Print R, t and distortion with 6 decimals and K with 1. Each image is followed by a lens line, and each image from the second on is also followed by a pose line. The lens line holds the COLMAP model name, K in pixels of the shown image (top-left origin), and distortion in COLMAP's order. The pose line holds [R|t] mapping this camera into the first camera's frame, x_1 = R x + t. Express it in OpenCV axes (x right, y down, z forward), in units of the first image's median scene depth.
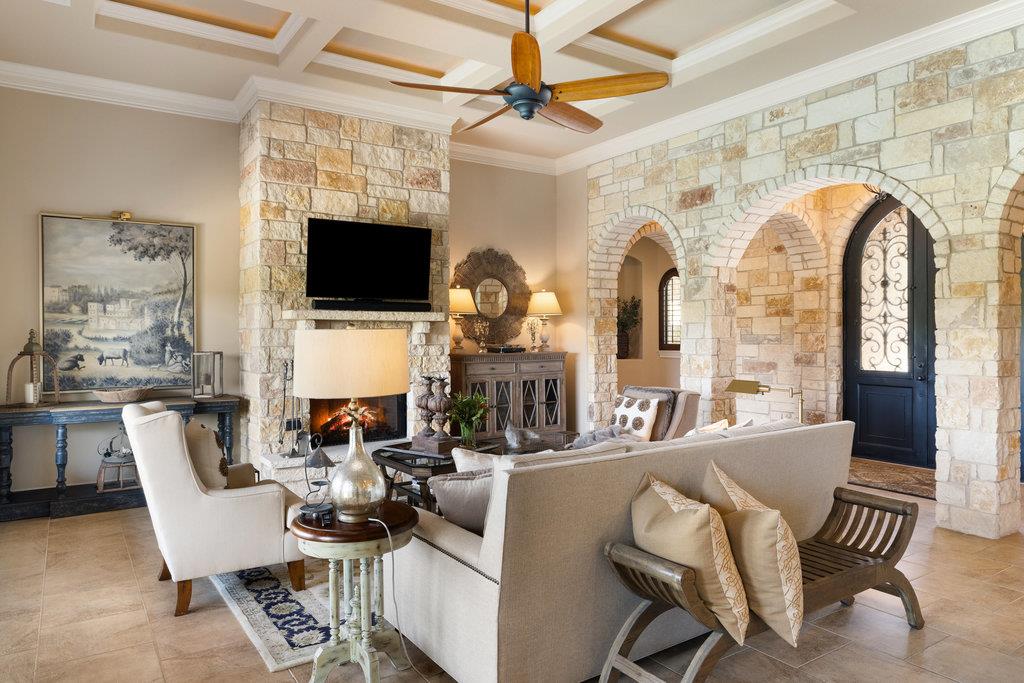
lens RADIAL K [[671.2, 0, 507.2], [0, 671.2, 335.0], [0, 0, 1]] dist [0.005162, -0.003789]
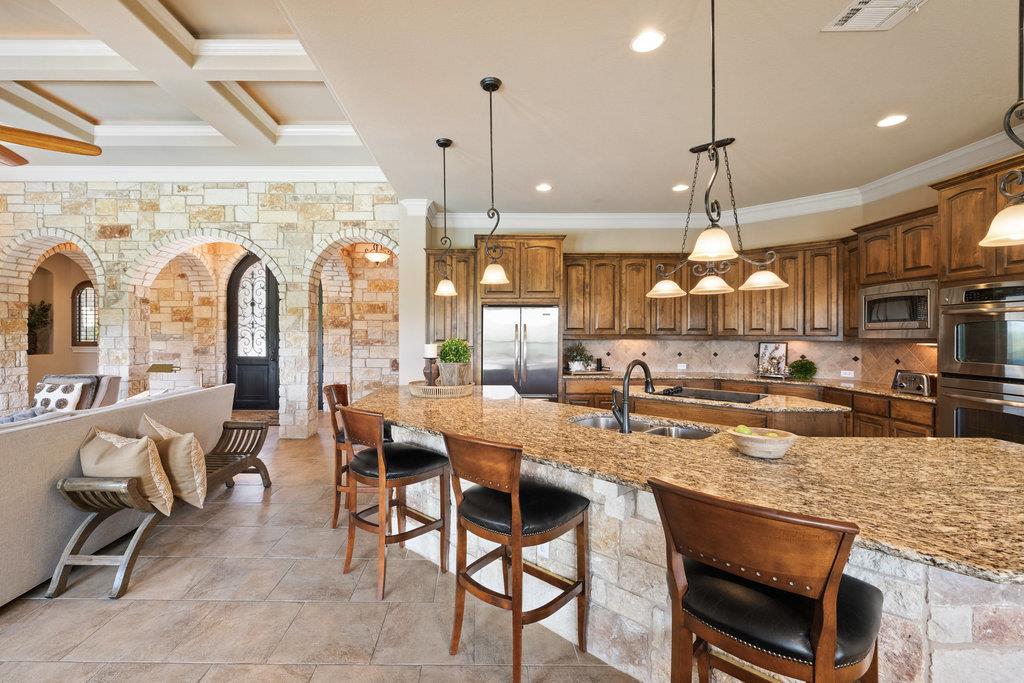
lens RADIAL K [[444.0, 0, 479.5], [0, 444.0, 336.6], [0, 0, 1]] dist [0.000844, 0.000437]
pose [[0.553711, 0.000835, 0.832708, -0.058605], [-0.003764, 0.999992, 0.001501, 0.000818], [-0.832700, -0.003965, 0.553710, -0.106256]]
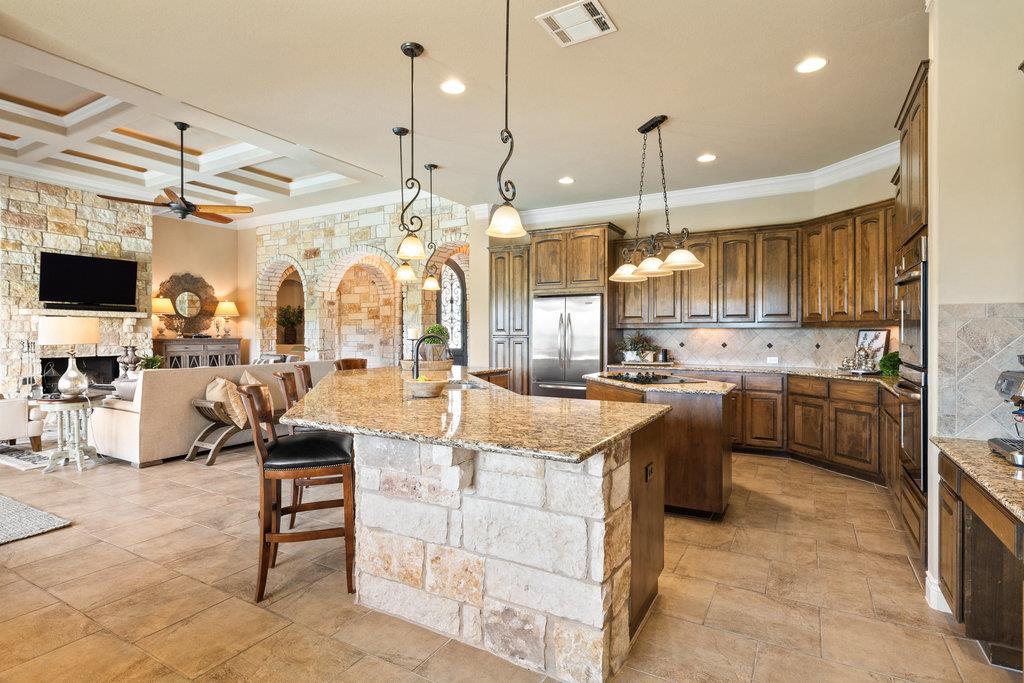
lens RADIAL K [[521.3, 0, 519.8], [0, 521.3, 337.1], [0, 0, 1]] dist [-0.009393, 0.003776]
pose [[0.891817, 0.001196, 0.452394, 0.153749], [-0.002365, 0.999995, 0.002020, 0.023035], [-0.452389, -0.002871, 0.891816, -0.582182]]
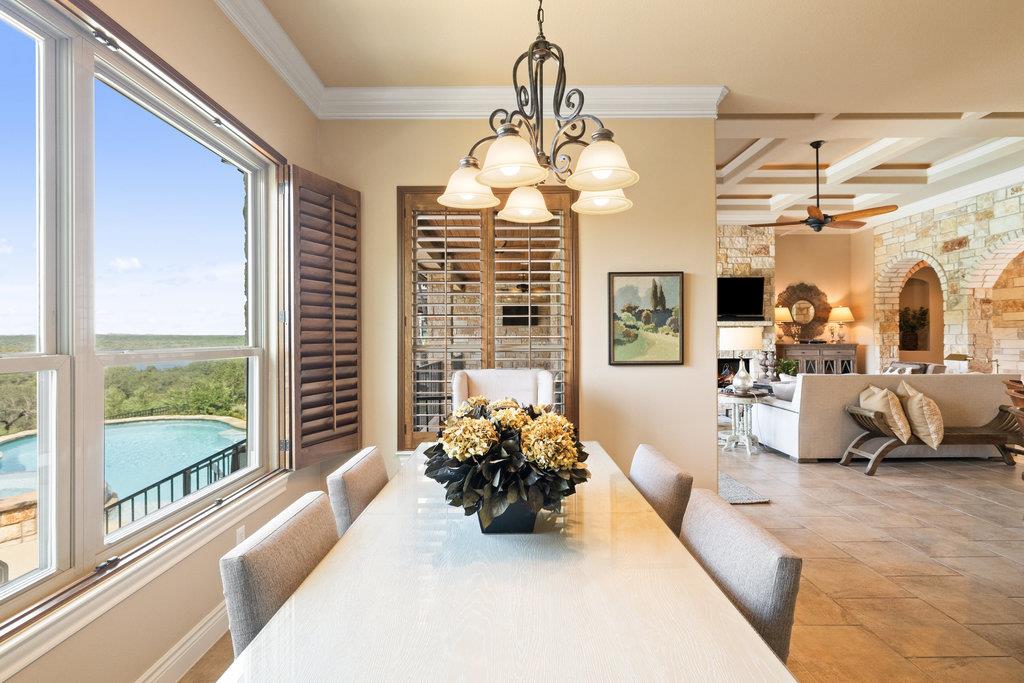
lens RADIAL K [[484.3, 0, 499.4], [0, 484.3, 335.1], [0, 0, 1]] dist [0.001502, 0.000696]
pose [[0.828021, -0.004301, -0.560681, 0.036366], [-0.000022, 0.999970, -0.007703, 0.016756], [0.560697, 0.006391, 0.827996, -0.576921]]
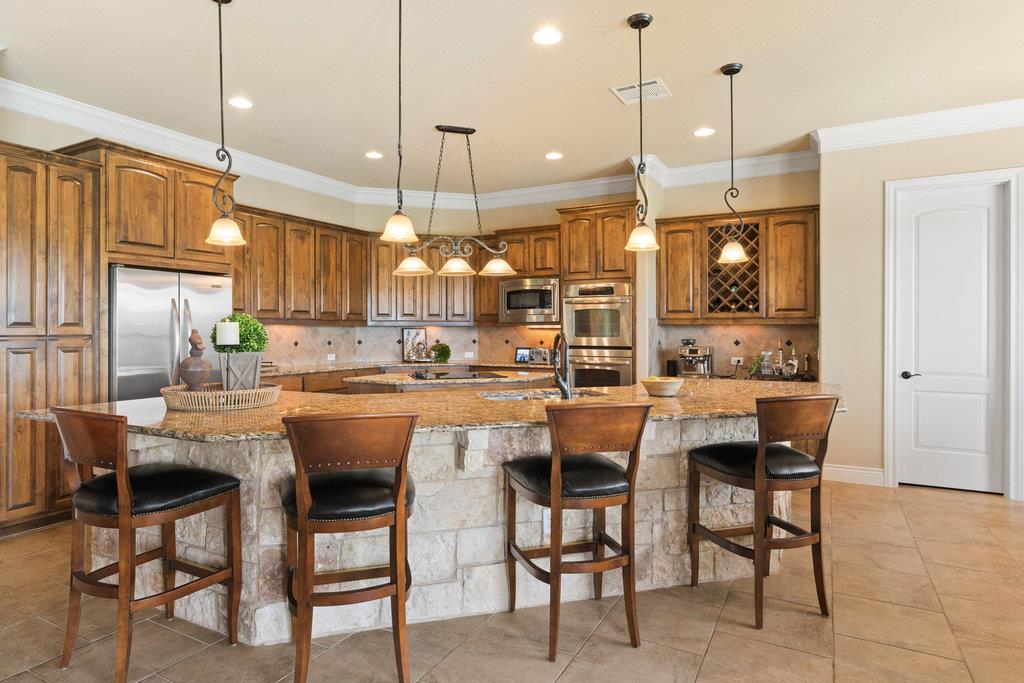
lens RADIAL K [[580.3, 0, 503.3], [0, 580.3, 327.6], [0, 0, 1]] dist [0.017184, -0.005706]
pose [[-0.460882, 0.008000, 0.887426, -0.120307], [0.004260, 0.999968, -0.006802, 0.019302], [-0.887451, 0.000646, -0.460901, 0.283311]]
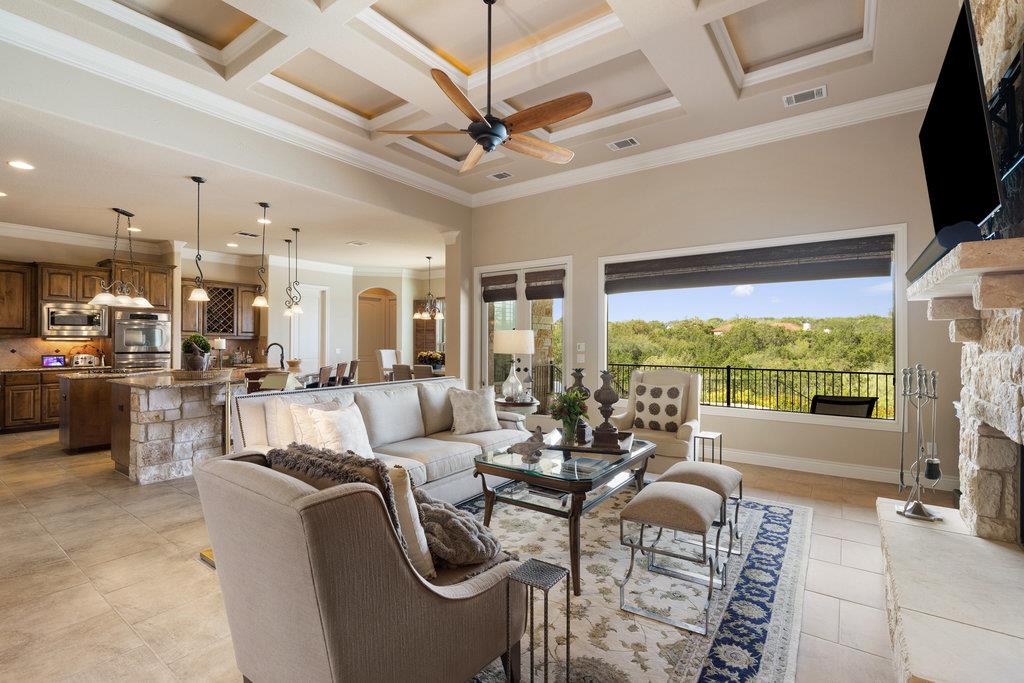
lens RADIAL K [[467.9, 0, 506.2], [0, 467.9, 338.6], [0, 0, 1]] dist [-0.012317, 0.003357]
pose [[-0.942430, -0.001300, -0.334402, 0.184090], [-0.000310, 0.999995, -0.003015, 0.012837], [0.334405, -0.002738, -0.942426, 1.191899]]
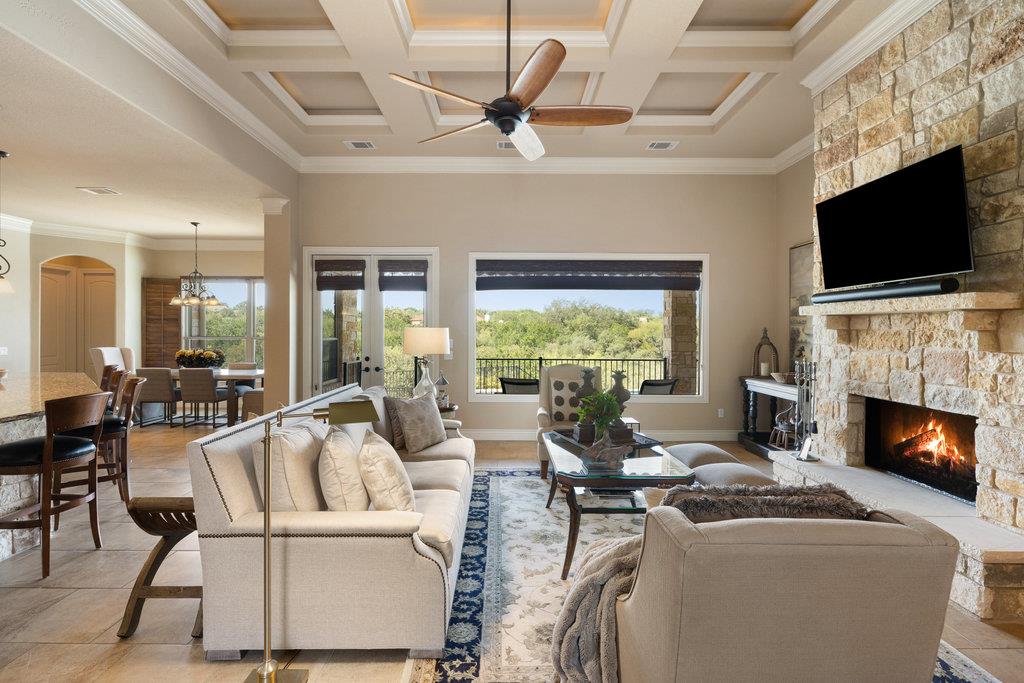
lens RADIAL K [[467.9, 0, 503.5], [0, 467.9, 335.7], [0, 0, 1]] dist [-0.012317, 0.003357]
pose [[-0.560015, 0.009507, -0.828428, 0.437453], [-0.004656, 0.999882, 0.014623, -0.002587], [0.828469, 0.012047, -0.559905, 0.936085]]
